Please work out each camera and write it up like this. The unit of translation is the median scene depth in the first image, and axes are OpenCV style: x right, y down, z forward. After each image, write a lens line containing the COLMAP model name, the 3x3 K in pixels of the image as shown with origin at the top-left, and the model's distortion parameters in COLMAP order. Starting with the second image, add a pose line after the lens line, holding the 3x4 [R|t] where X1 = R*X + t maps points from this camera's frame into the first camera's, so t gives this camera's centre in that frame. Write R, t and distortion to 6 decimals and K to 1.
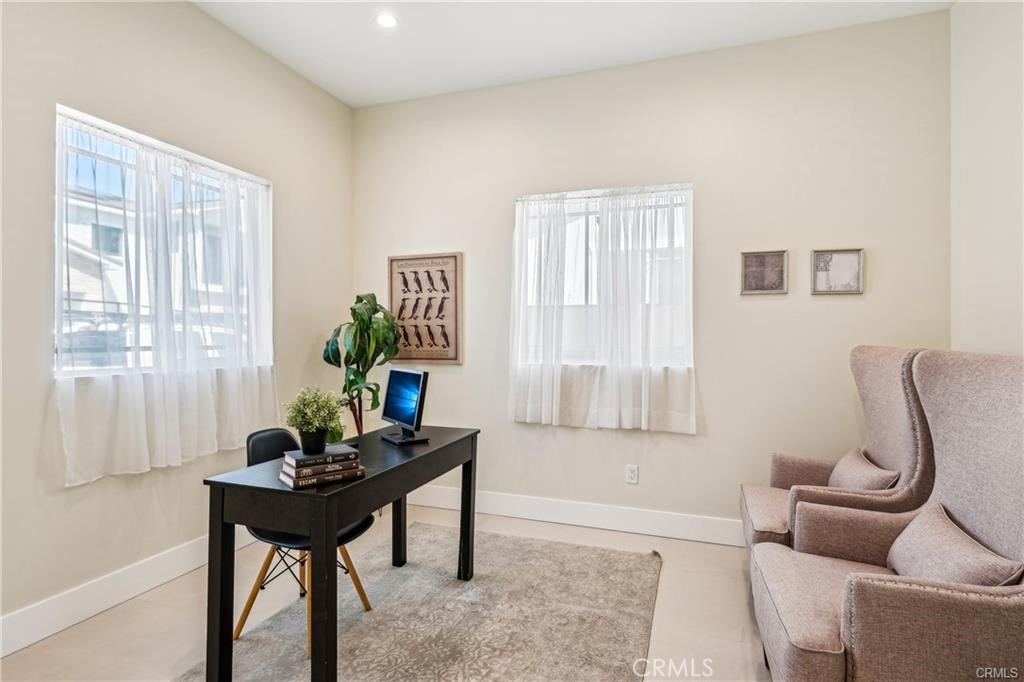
lens RADIAL K [[517.6, 0, 512.0], [0, 517.6, 341.0], [0, 0, 1]] dist [0.001332, 0.000170]
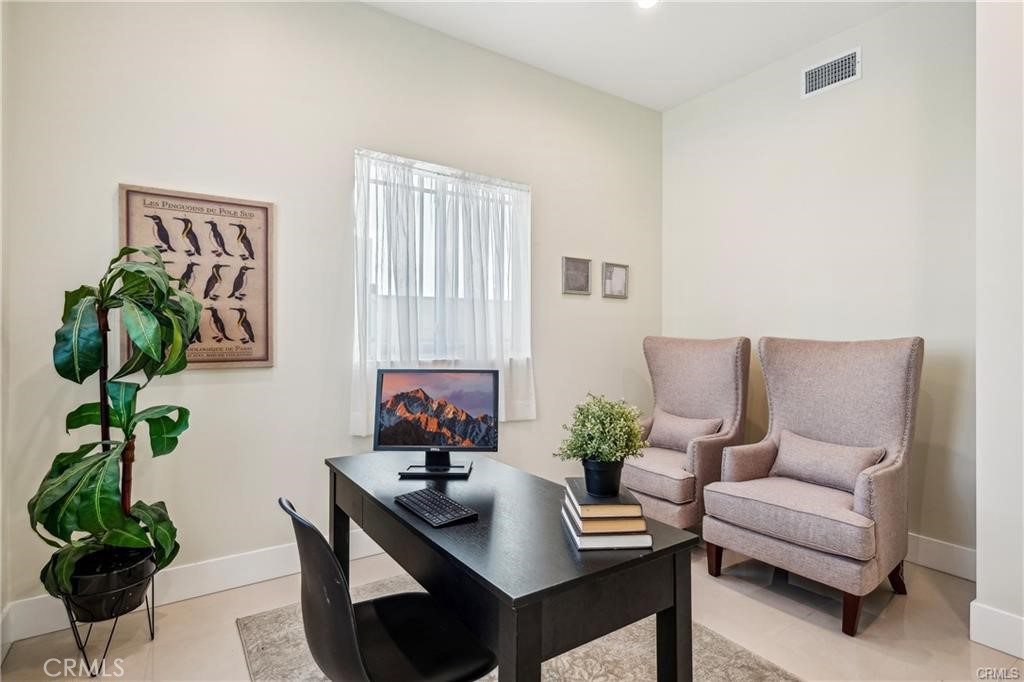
lens RADIAL K [[517.6, 0, 512.0], [0, 517.6, 341.0], [0, 0, 1]] dist [0.001332, 0.000170]
pose [[0.592104, -0.009004, 0.805811, -0.463199], [0.004611, 0.999959, 0.007786, 0.006712], [-0.805848, -0.000895, 0.592121, 0.334854]]
